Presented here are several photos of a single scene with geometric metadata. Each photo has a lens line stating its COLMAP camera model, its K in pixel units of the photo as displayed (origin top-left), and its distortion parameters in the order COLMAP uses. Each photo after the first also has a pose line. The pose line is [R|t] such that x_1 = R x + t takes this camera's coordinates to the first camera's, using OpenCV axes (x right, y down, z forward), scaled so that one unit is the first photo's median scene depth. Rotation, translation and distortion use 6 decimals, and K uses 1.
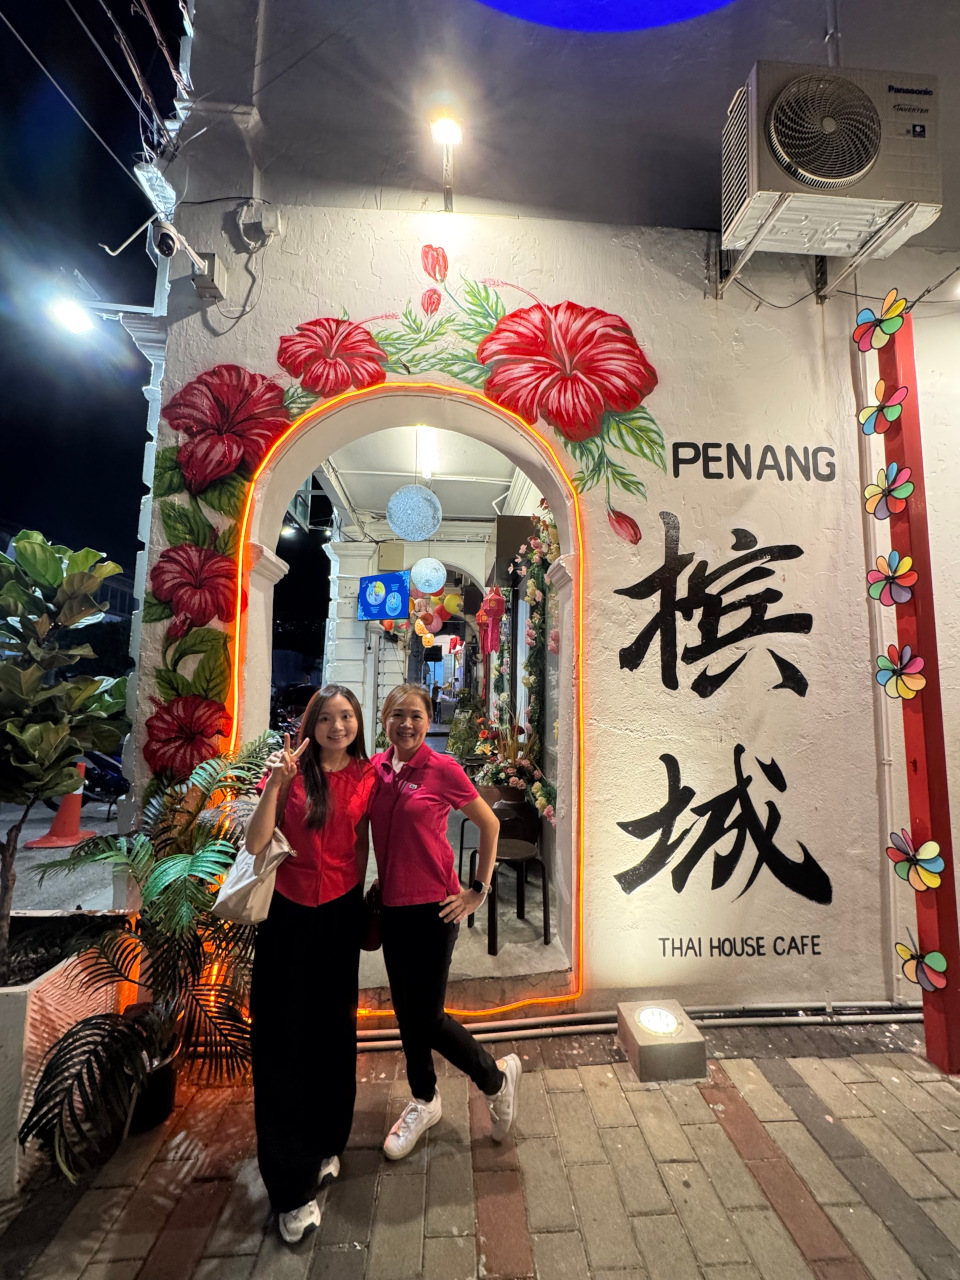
lens RADIAL K [[508.8, 0, 481.5], [0, 508.8, 639.0], [0, 0, 1]] dist [-0.001480, 0.000010]
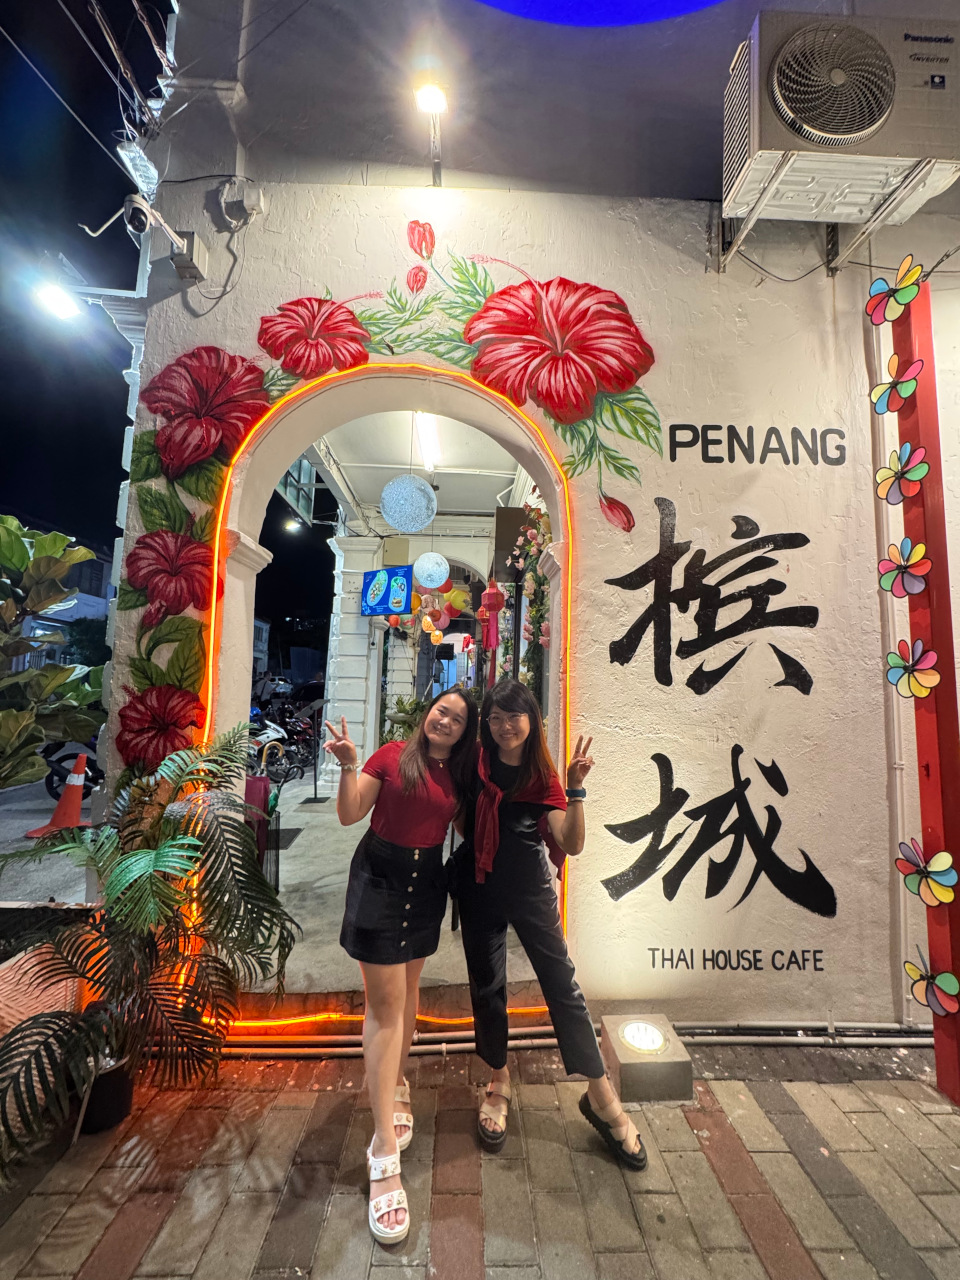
lens RADIAL K [[508.8, 0, 481.2], [0, 508.8, 638.9], [0, 0, 1]] dist [-0.001480, 0.000010]
pose [[0.999390, 0.009095, -0.033719, 0.064271], [-0.009074, 0.999959, 0.000760, 0.015498], [0.033724, -0.000454, 0.999431, 0.044706]]
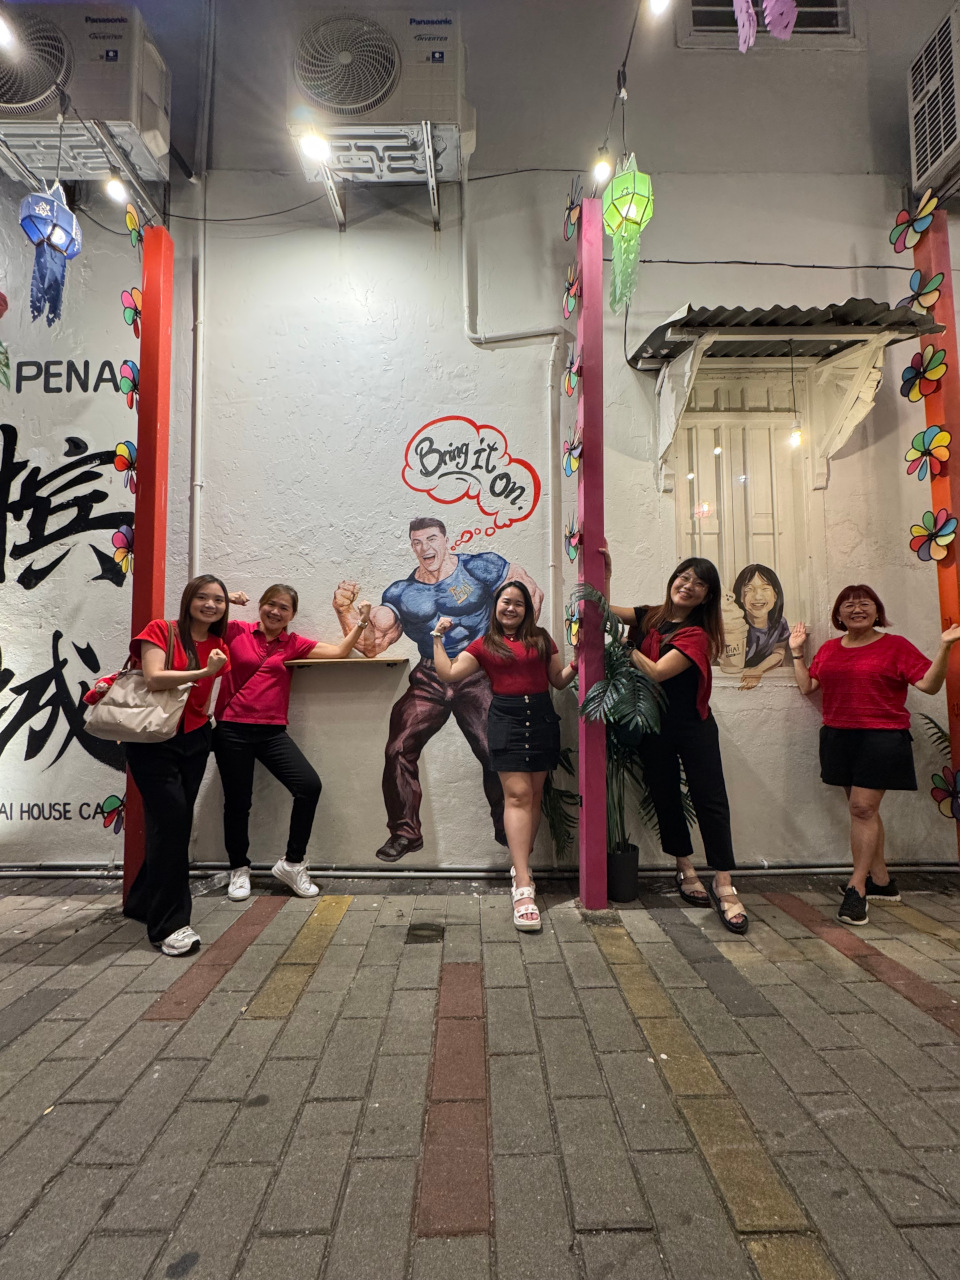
lens RADIAL K [[508.8, 0, 484.5], [0, 508.8, 639.1], [0, 0, 1]] dist [-0.001480, 0.000010]
pose [[0.998683, -0.021916, -0.046398, 1.496380], [0.022038, 0.999755, 0.002114, 0.246173], [0.046340, -0.003134, 0.998921, -0.057514]]
